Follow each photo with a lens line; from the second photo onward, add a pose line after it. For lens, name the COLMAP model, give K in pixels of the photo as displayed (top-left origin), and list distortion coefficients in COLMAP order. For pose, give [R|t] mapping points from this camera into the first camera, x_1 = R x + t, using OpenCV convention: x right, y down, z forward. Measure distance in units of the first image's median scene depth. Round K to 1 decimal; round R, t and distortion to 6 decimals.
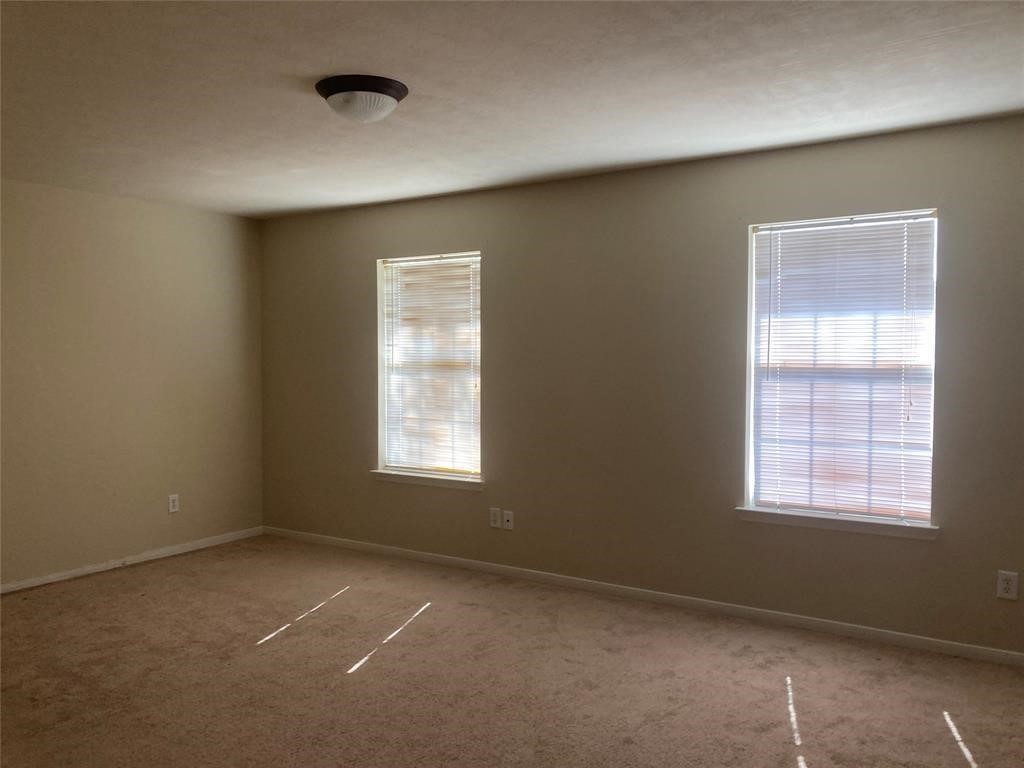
lens RADIAL K [[842.5, 0, 516.9], [0, 842.5, 383.0], [0, 0, 1]] dist [0.058739, -0.065320]
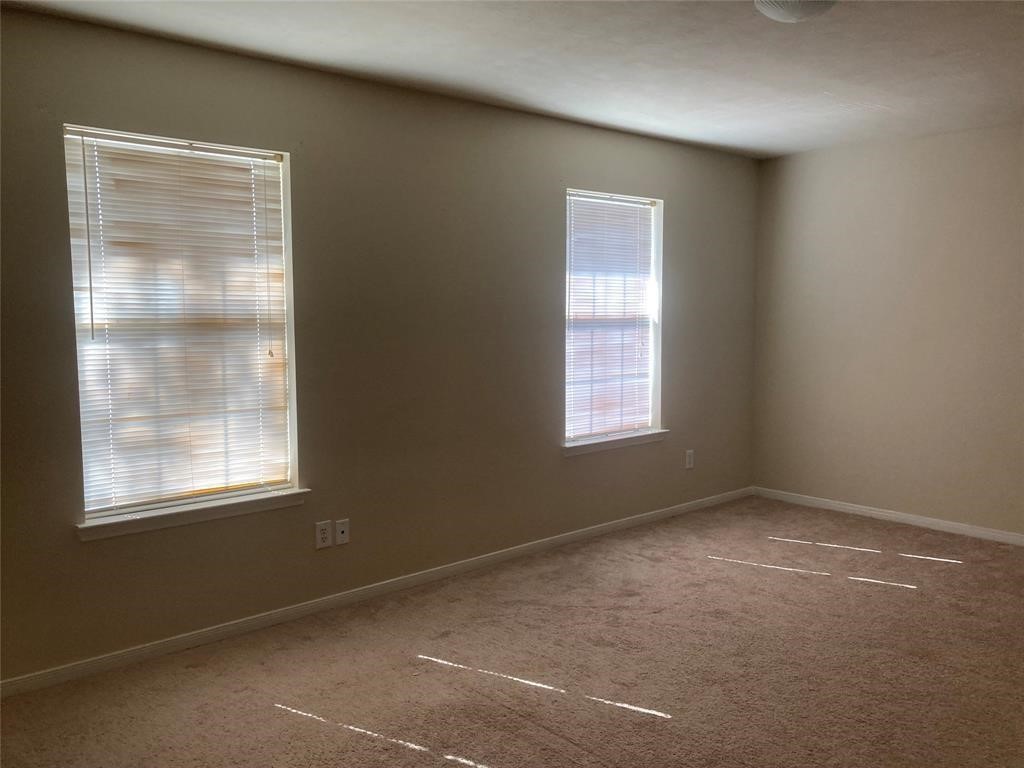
lens RADIAL K [[842.5, 0, 514.9], [0, 842.5, 383.7], [0, 0, 1]] dist [0.058739, -0.065320]
pose [[0.247510, -0.086310, 0.965033, -0.810148], [0.035300, 0.996166, 0.080041, -0.024704], [-0.968242, 0.014254, 0.249607, 0.795026]]
